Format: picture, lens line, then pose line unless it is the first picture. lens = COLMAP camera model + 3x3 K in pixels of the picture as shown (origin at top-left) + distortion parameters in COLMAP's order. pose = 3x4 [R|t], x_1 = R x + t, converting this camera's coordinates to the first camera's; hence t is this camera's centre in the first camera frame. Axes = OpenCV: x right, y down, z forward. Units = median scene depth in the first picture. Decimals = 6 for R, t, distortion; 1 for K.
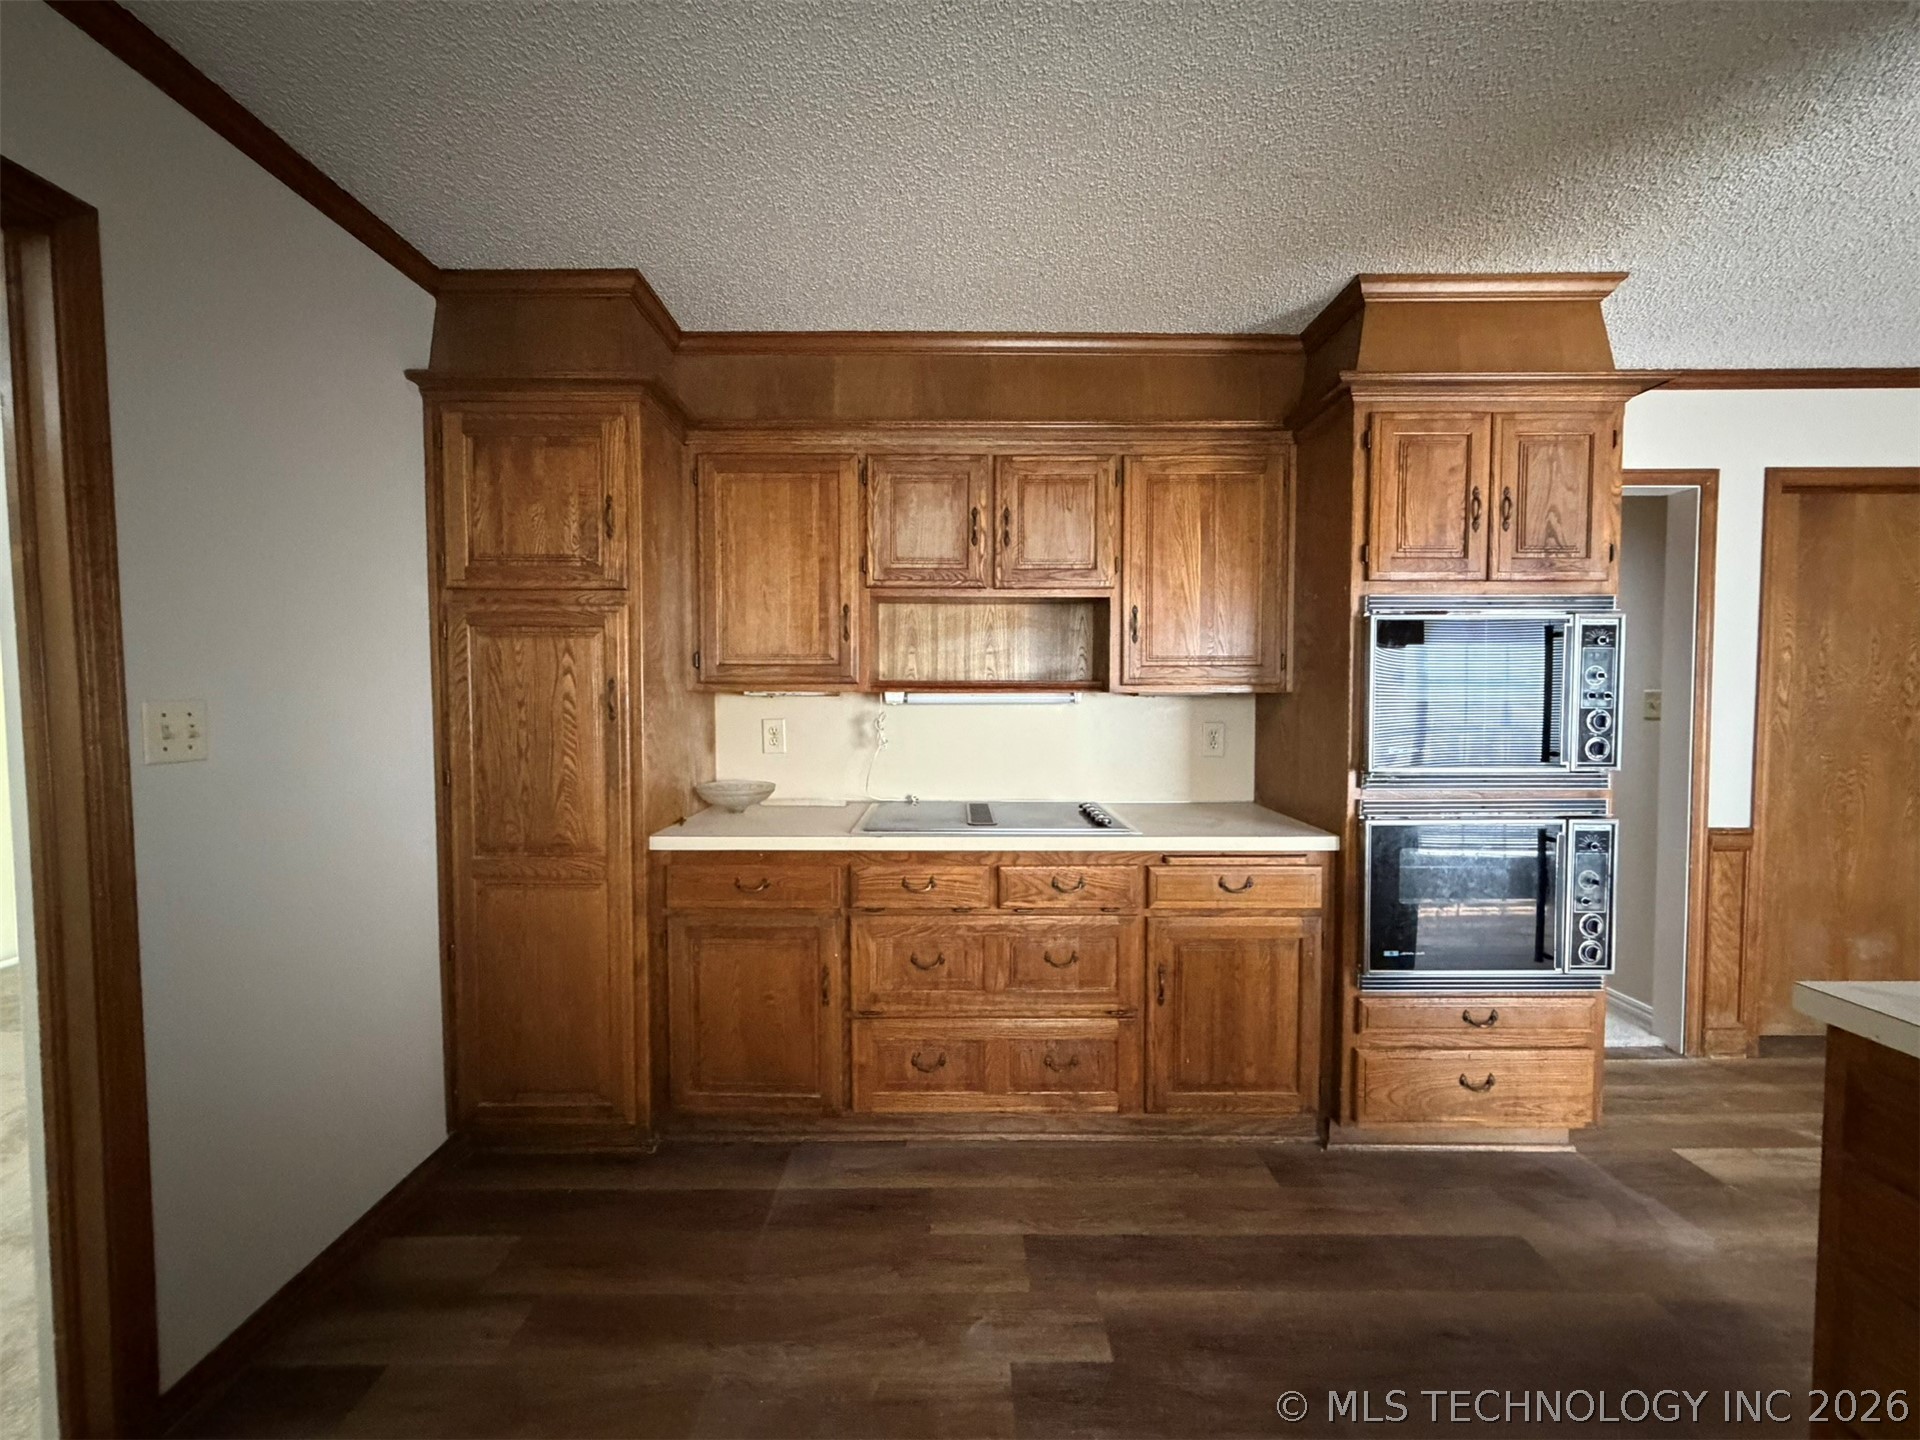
lens RADIAL K [[784.5, 0, 960.0], [0, 784.5, 720.0], [0, 0, 1]] dist [0.000685, -0.000053]
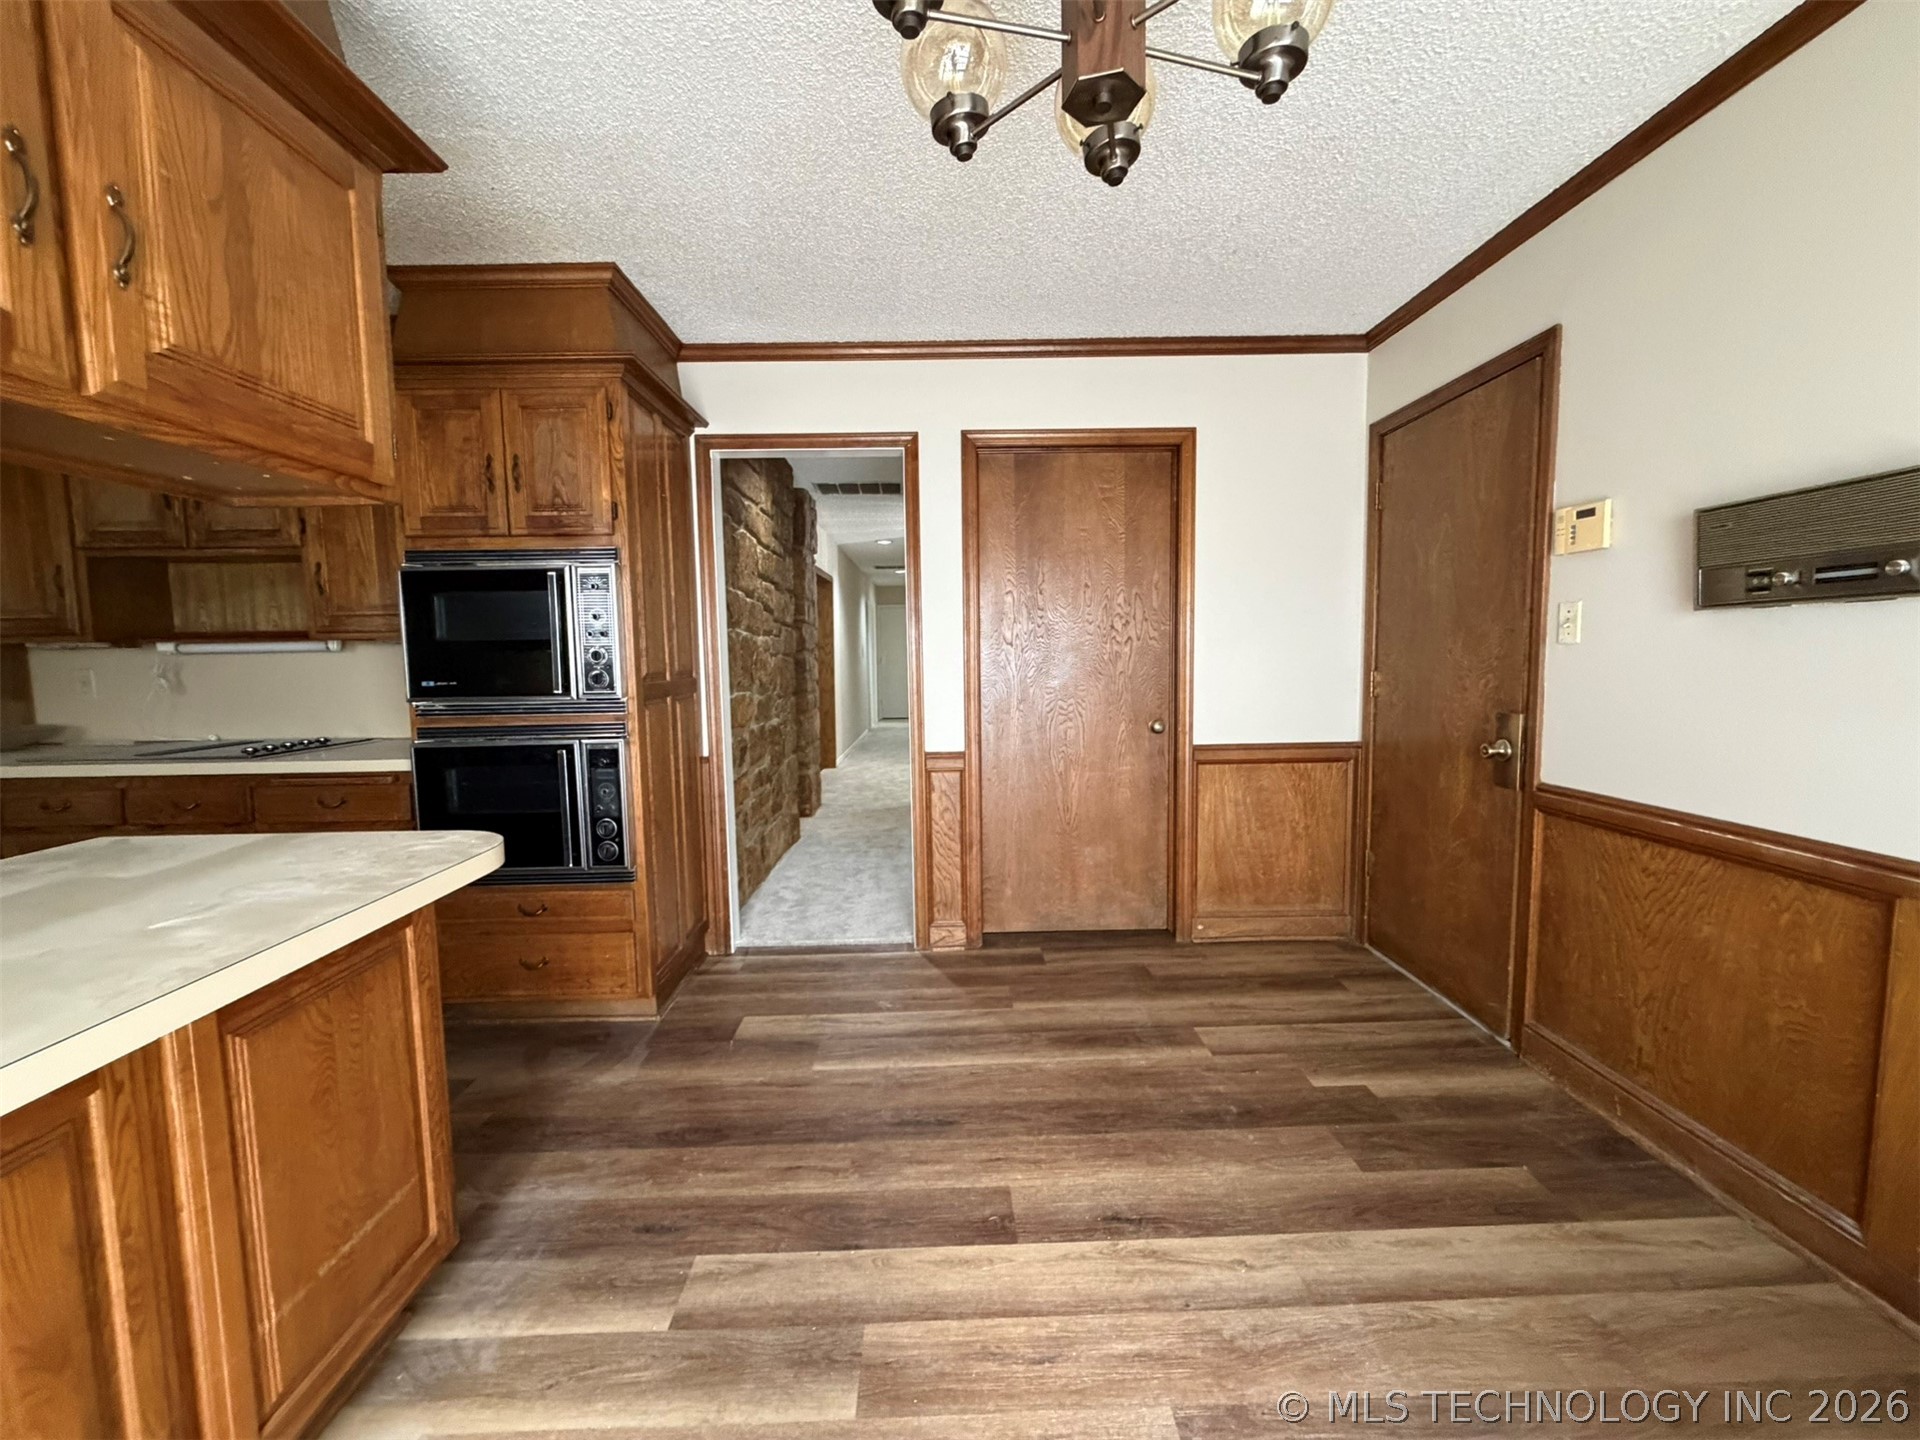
lens RADIAL K [[783.2, 0, 960.0], [0, 783.2, 720.0], [0, 0, 1]] dist [-0.007639, 0.000050]
pose [[0.999495, -0.016993, 0.026861, 0.982092], [0.015622, 0.998605, 0.050446, 0.034669], [-0.027681, -0.050001, 0.998365, -0.138413]]
